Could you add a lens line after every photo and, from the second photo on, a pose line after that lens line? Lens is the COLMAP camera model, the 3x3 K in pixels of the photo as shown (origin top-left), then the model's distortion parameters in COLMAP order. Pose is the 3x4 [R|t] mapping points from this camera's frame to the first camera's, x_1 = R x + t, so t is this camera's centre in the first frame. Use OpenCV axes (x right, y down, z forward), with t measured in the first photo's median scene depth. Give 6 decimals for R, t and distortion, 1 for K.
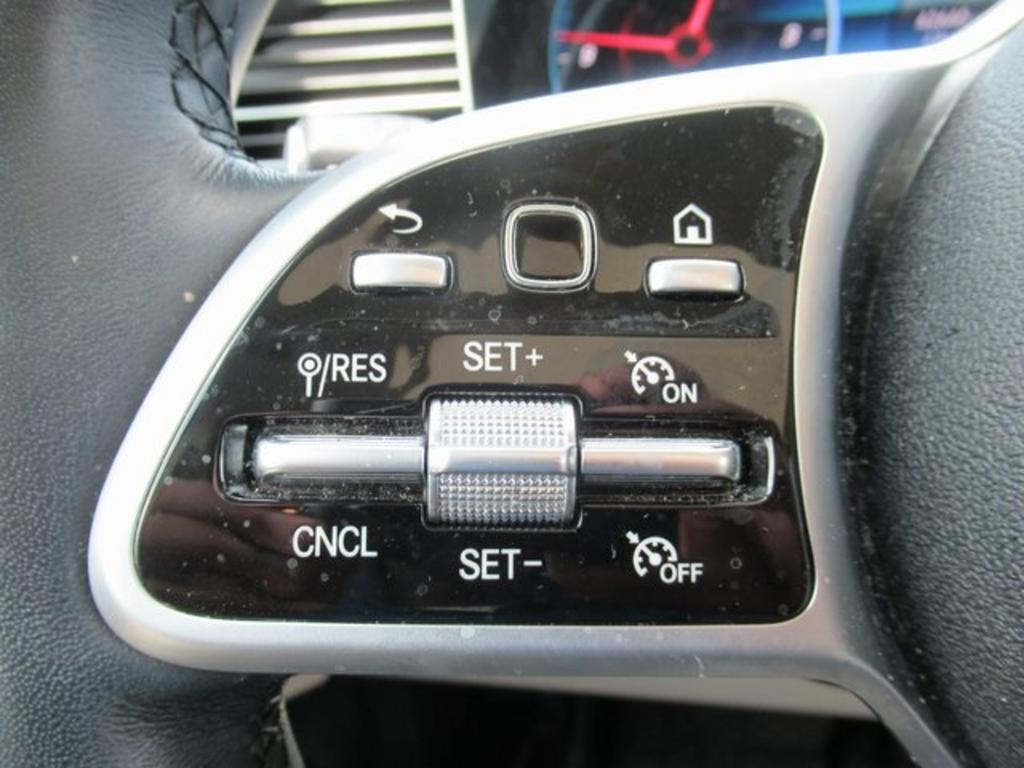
lens RADIAL K [[786.4, 0, 512.0], [0, 786.4, 383.5], [0, 0, 1]] dist [-0.005841, 0.012579]
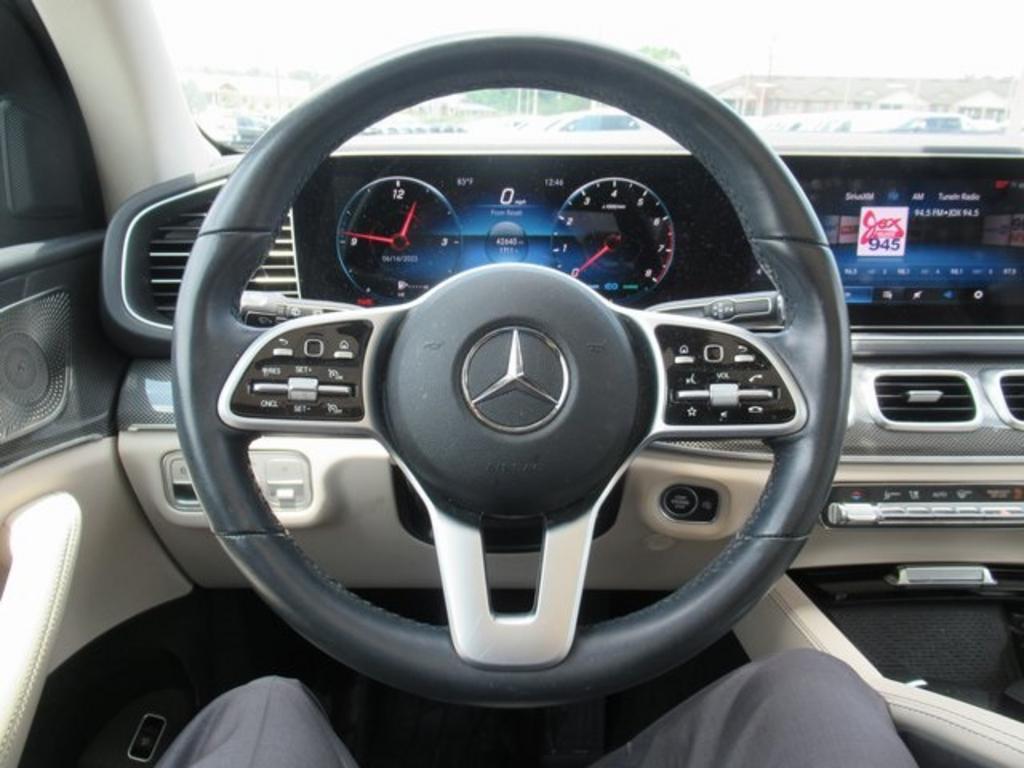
lens RADIAL K [[786.4, 0, 512.6], [0, 786.4, 382.5], [0, 0, 1]] dist [-0.005841, 0.012579]
pose [[0.973953, 0.022125, 0.225666, 0.159491], [-0.006835, 0.997641, -0.068312, 0.388104], [-0.226645, 0.064991, 0.971807, -4.259534]]
